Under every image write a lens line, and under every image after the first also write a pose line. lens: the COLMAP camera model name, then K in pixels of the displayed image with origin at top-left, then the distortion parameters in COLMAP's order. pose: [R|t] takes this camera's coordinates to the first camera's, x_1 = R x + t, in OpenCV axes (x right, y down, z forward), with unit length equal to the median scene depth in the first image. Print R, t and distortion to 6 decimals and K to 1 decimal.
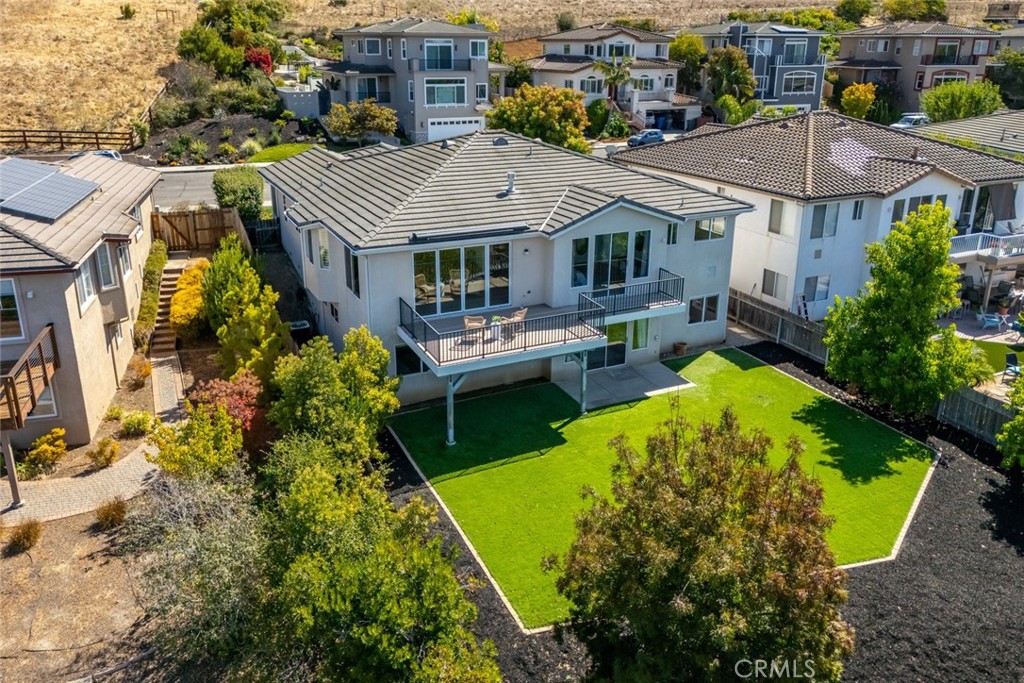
lens RADIAL K [[815.9, 0, 540.0], [0, 815.9, 318.3], [0, 0, 1]] dist [0.079534, -0.074024]
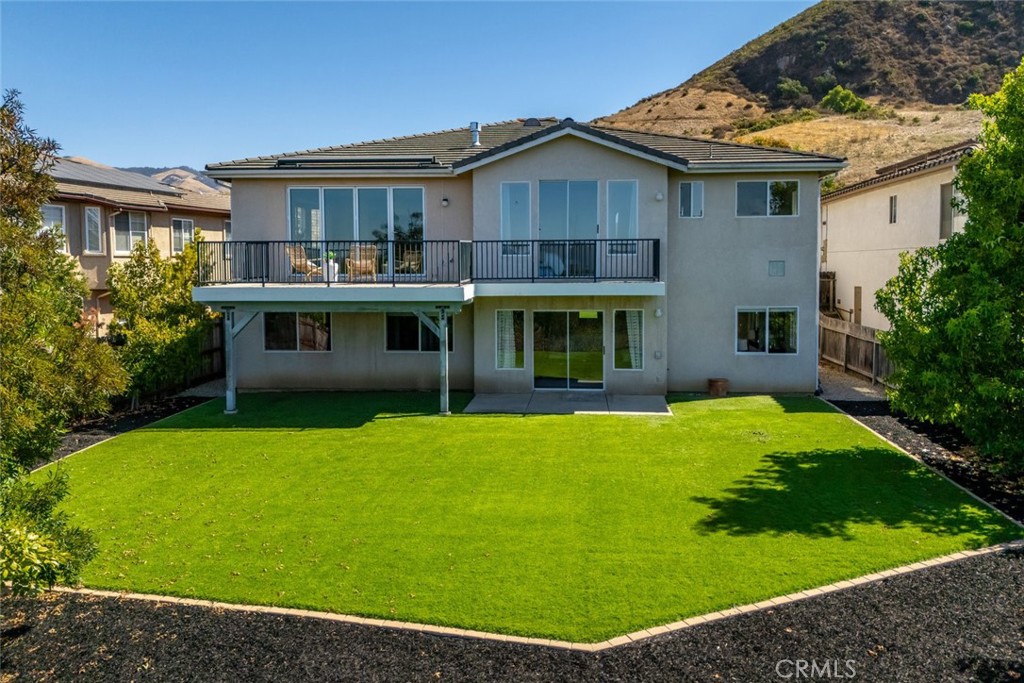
lens RADIAL K [[815.9, 0, 519.4], [0, 815.9, 296.8], [0, 0, 1]] dist [0.079534, -0.074024]
pose [[0.851812, 0.011841, -0.523714, 0.188320], [-0.159819, 0.957956, -0.238283, 0.073268], [0.498874, 0.286672, 0.817890, 0.199581]]
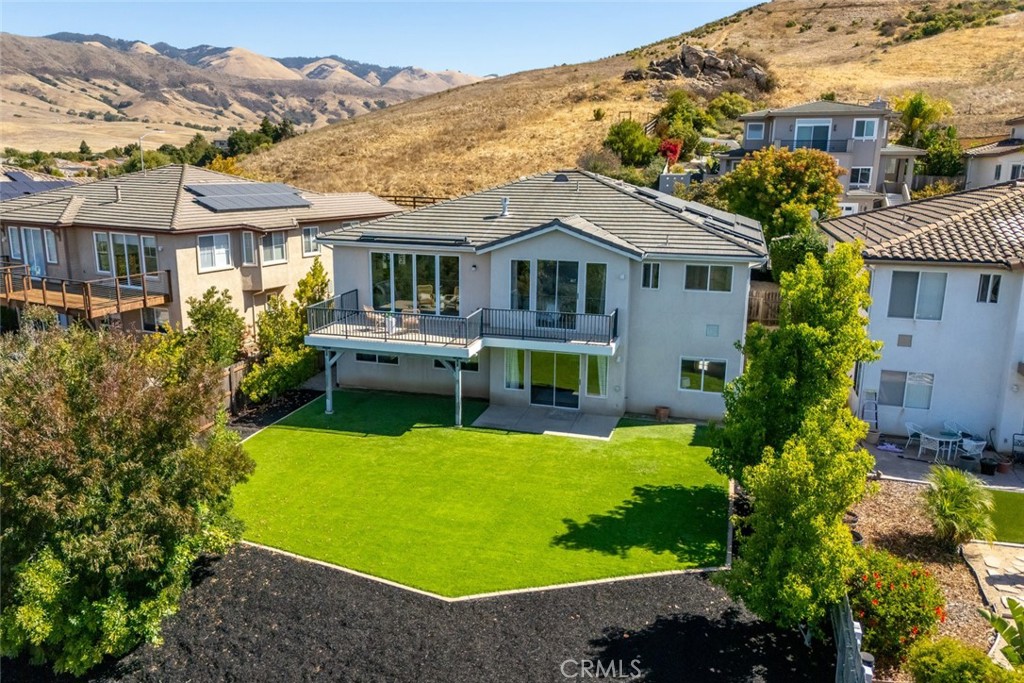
lens RADIAL K [[815.9, 0, 471.5], [0, 815.9, 352.9], [0, 0, 1]] dist [0.079534, -0.074024]
pose [[0.713251, 0.161621, -0.682021, 0.308816], [-0.228253, 0.973569, -0.007995, 0.014343], [0.662702, 0.161375, 0.731289, 0.114401]]
